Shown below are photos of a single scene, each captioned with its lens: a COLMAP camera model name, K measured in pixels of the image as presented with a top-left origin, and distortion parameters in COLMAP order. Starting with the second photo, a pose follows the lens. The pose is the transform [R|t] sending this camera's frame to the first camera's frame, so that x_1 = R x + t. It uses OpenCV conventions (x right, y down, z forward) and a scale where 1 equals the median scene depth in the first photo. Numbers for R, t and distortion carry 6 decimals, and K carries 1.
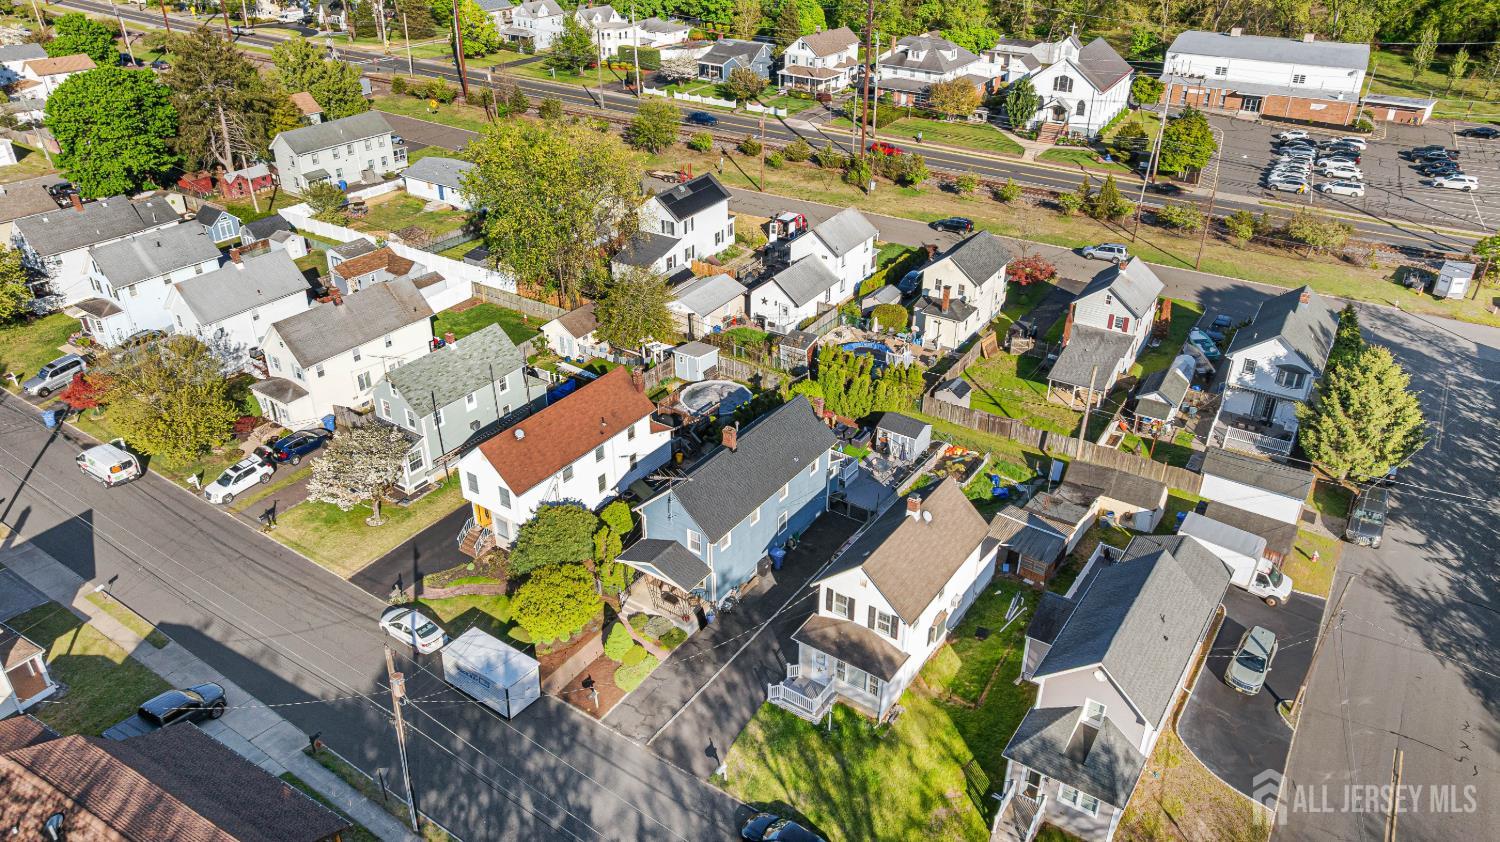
lens RADIAL K [[1058.7, 0, 754.4], [0, 1058.7, 424.8], [0, 0, 1]] dist [-0.016249, 0.003453]
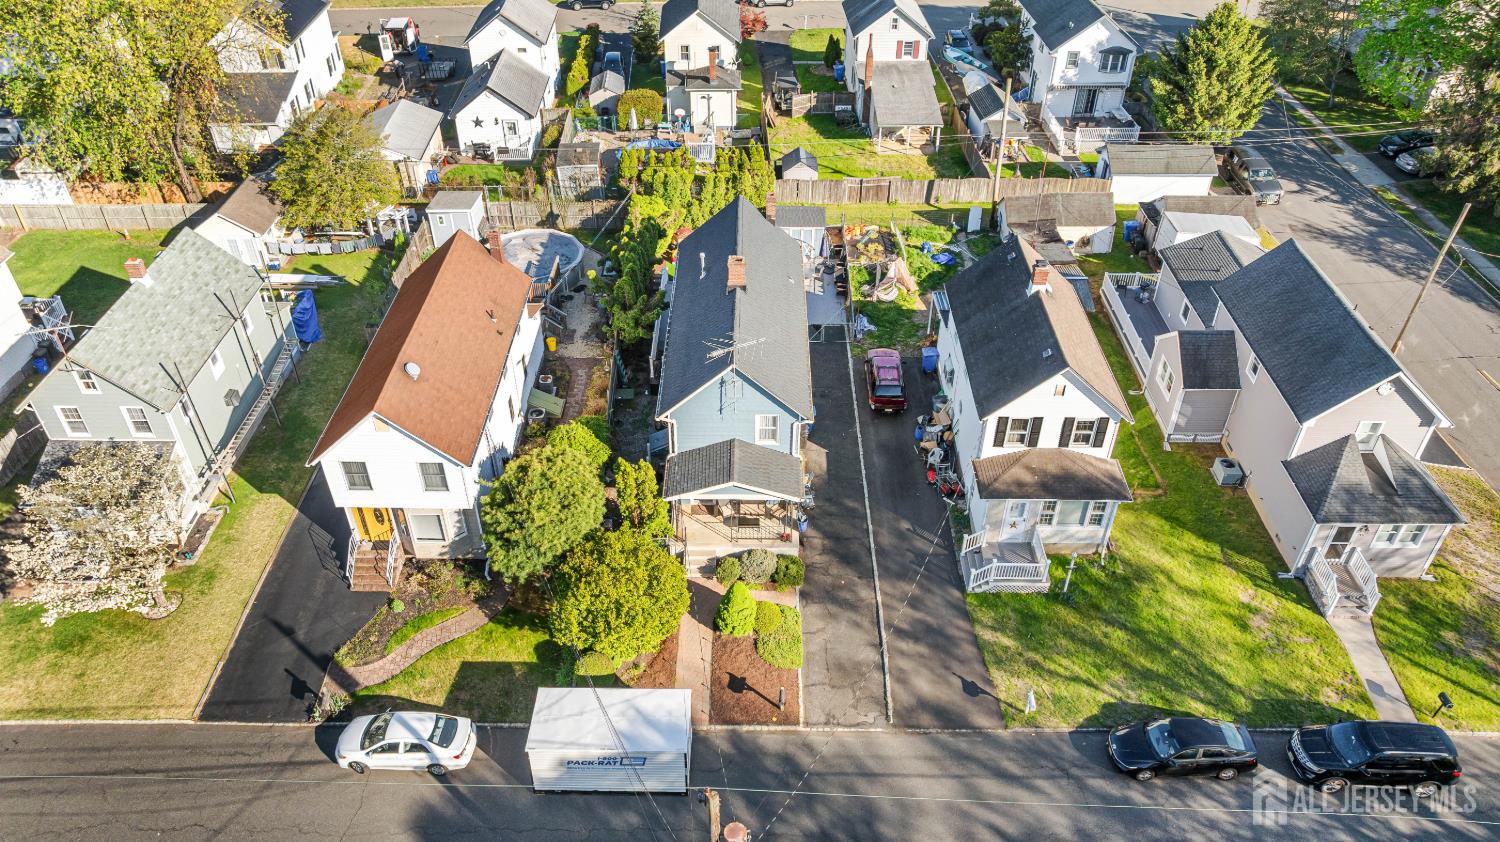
lens RADIAL K [[1058.7, 0, 745.9], [0, 1058.7, 419.1], [0, 0, 1]] dist [-0.016249, 0.003453]
pose [[0.830452, -0.340783, 0.440699, -0.299799], [0.275963, 0.938842, 0.205963, -0.031503], [-0.483936, -0.049426, 0.873707, 0.344925]]
